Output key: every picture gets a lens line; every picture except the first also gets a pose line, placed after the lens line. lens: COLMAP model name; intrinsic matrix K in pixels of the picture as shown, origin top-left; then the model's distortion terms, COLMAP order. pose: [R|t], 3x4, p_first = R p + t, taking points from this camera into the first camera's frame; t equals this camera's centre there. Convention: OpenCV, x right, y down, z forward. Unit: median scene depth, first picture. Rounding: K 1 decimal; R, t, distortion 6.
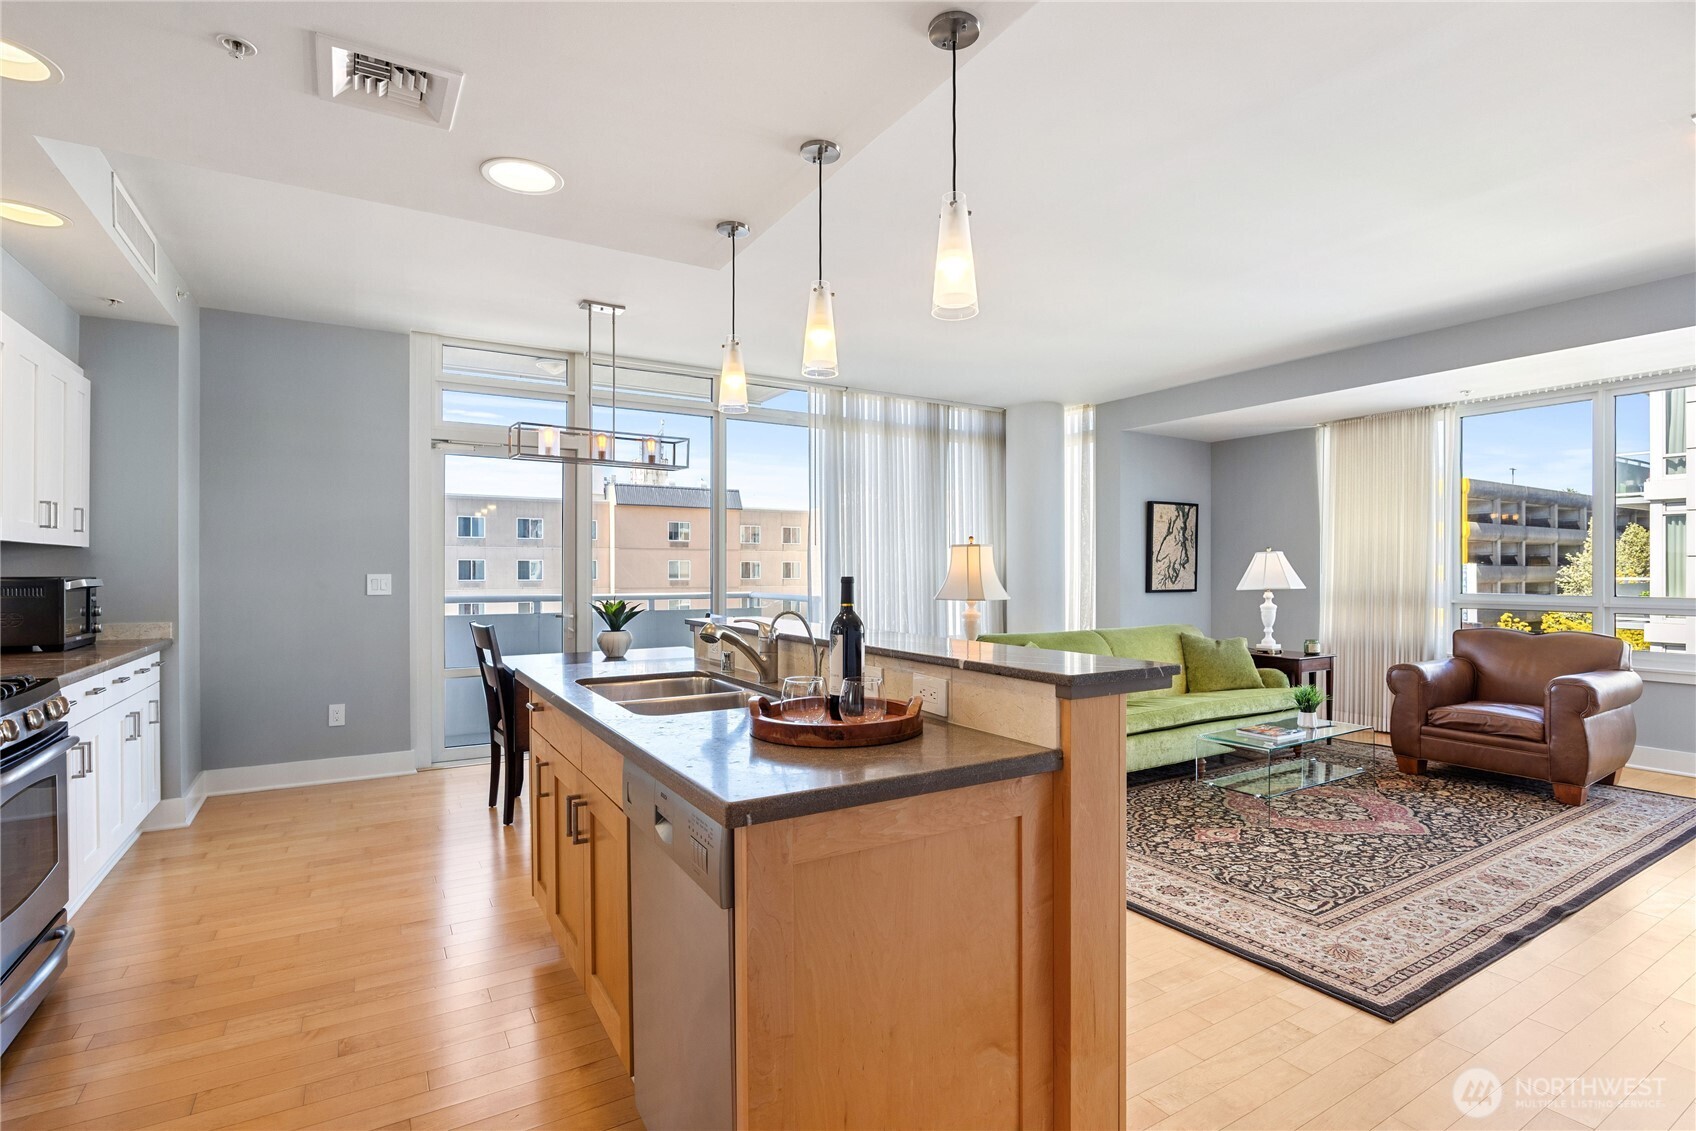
lens RADIAL K [[815.4, 0, 871.4], [0, 815.4, 569.8], [0, 0, 1]] dist [-0.011569, 0.000440]
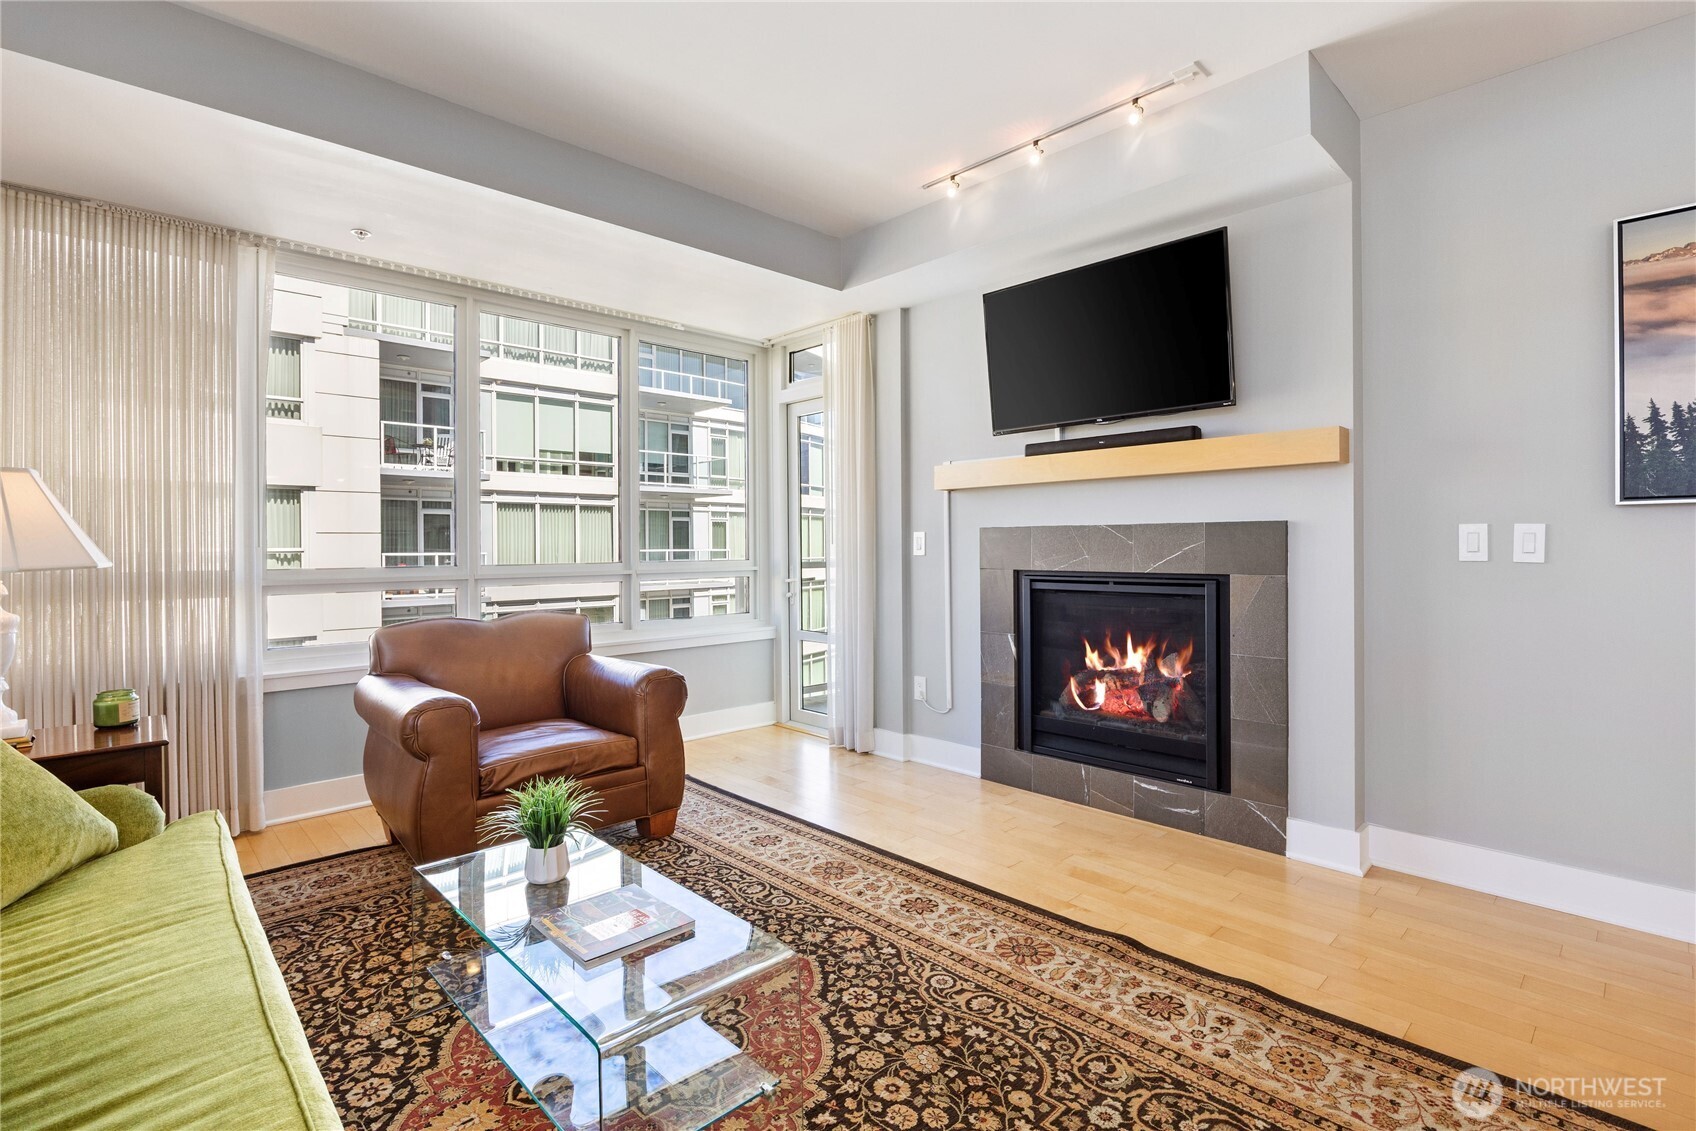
lens RADIAL K [[797.3, 0, 889.9], [0, 797.3, 547.8], [0, 0, 1]] dist [-0.018858, 0.000377]
pose [[-0.227259, -0.000102, 0.973834, 0.108481], [0.005760, 0.999982, 0.001449, 0.023451], [-0.973817, 0.005939, -0.227255, 1.136638]]
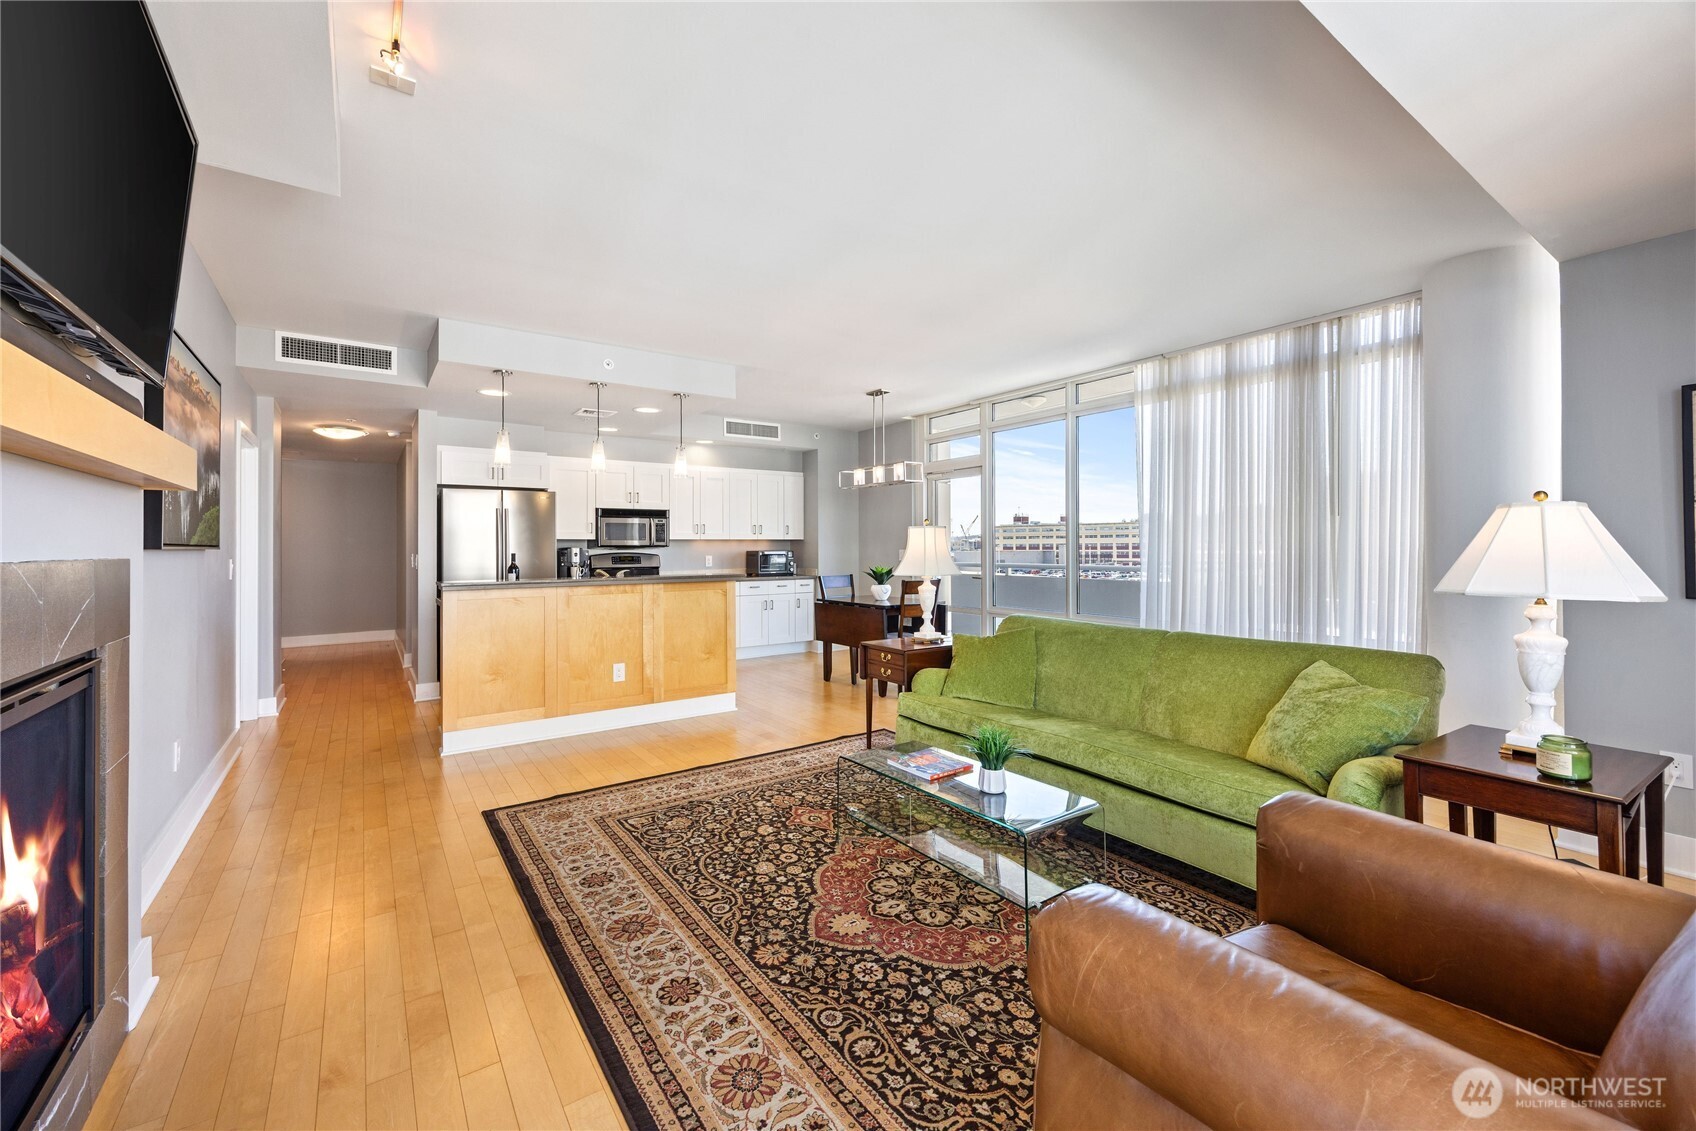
lens RADIAL K [[686.3, 0, 850.2], [0, 686.3, 549.8], [0, 0, 1]] dist [0.001652, -0.000124]
pose [[0.057367, 0.006019, -0.998335, 1.340132], [0.007193, 0.999953, 0.006442, -0.007433], [0.998327, -0.007551, 0.057321, 1.058358]]
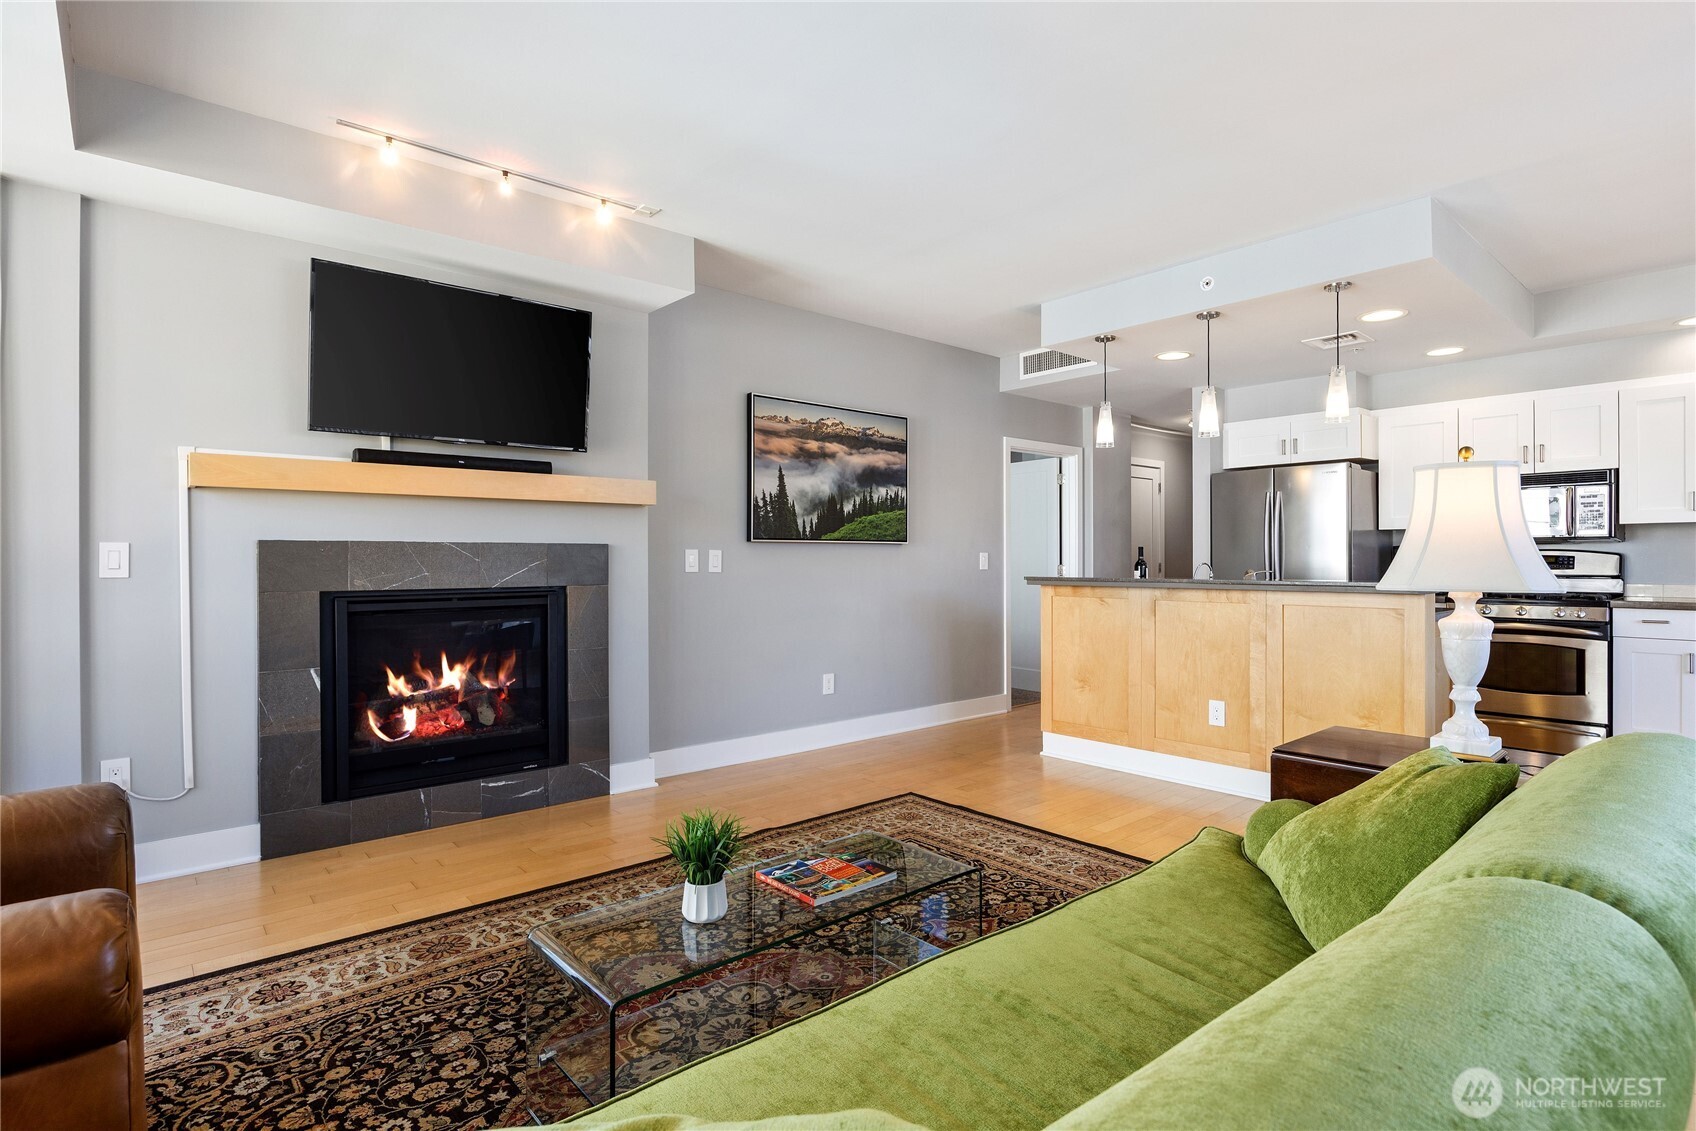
lens RADIAL K [[844.3, 0, 857.4], [0, 844.3, 565.0], [0, 0, 1]] dist [-0.014511, -0.000226]
pose [[-0.987530, 0.006494, -0.157297, 0.651926], [0.005576, 0.999965, 0.006276, 0.022301], [0.157332, 0.005320, -0.987531, 1.756914]]
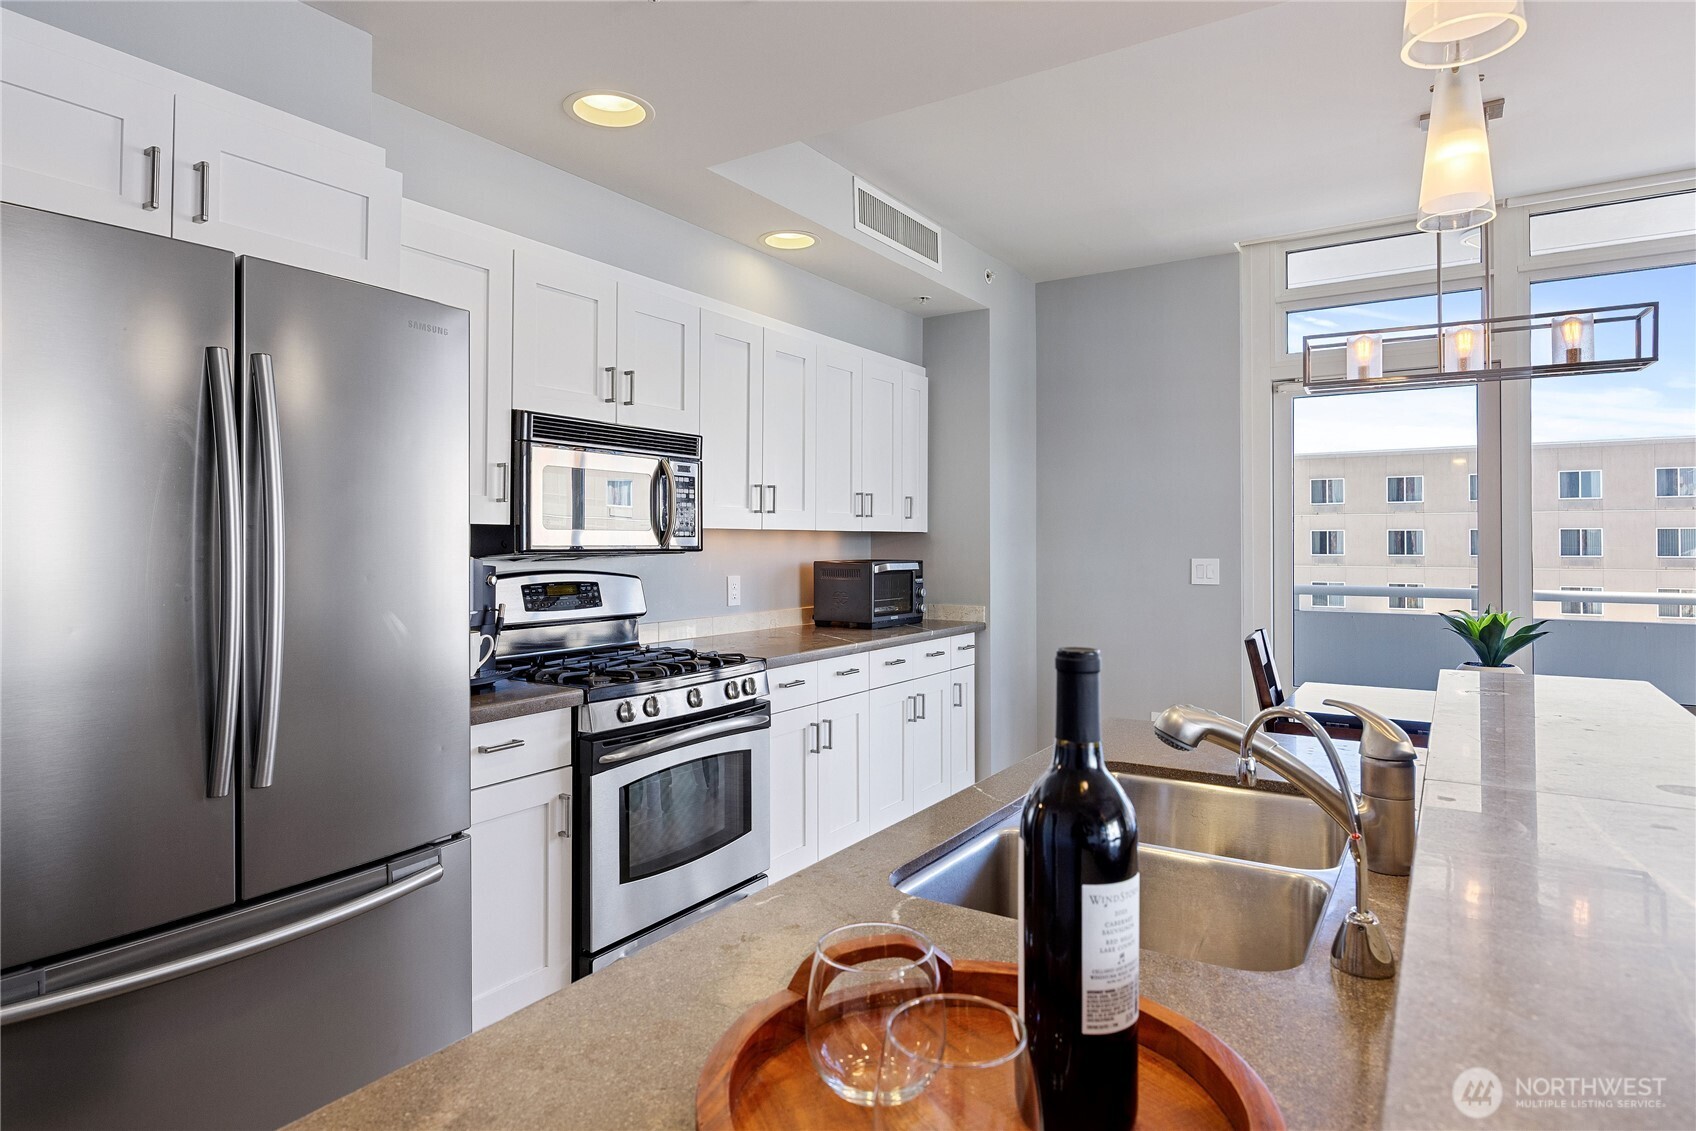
lens RADIAL K [[936.9, 0, 845.9], [0, 936.9, 533.1], [0, 0, 1]] dist [0.000160, -0.000295]
pose [[0.415167, -0.008613, -0.909704, 0.126019], [0.001211, 0.999960, -0.008915, -0.016264], [0.909744, 0.002600, 0.415161, 0.390370]]
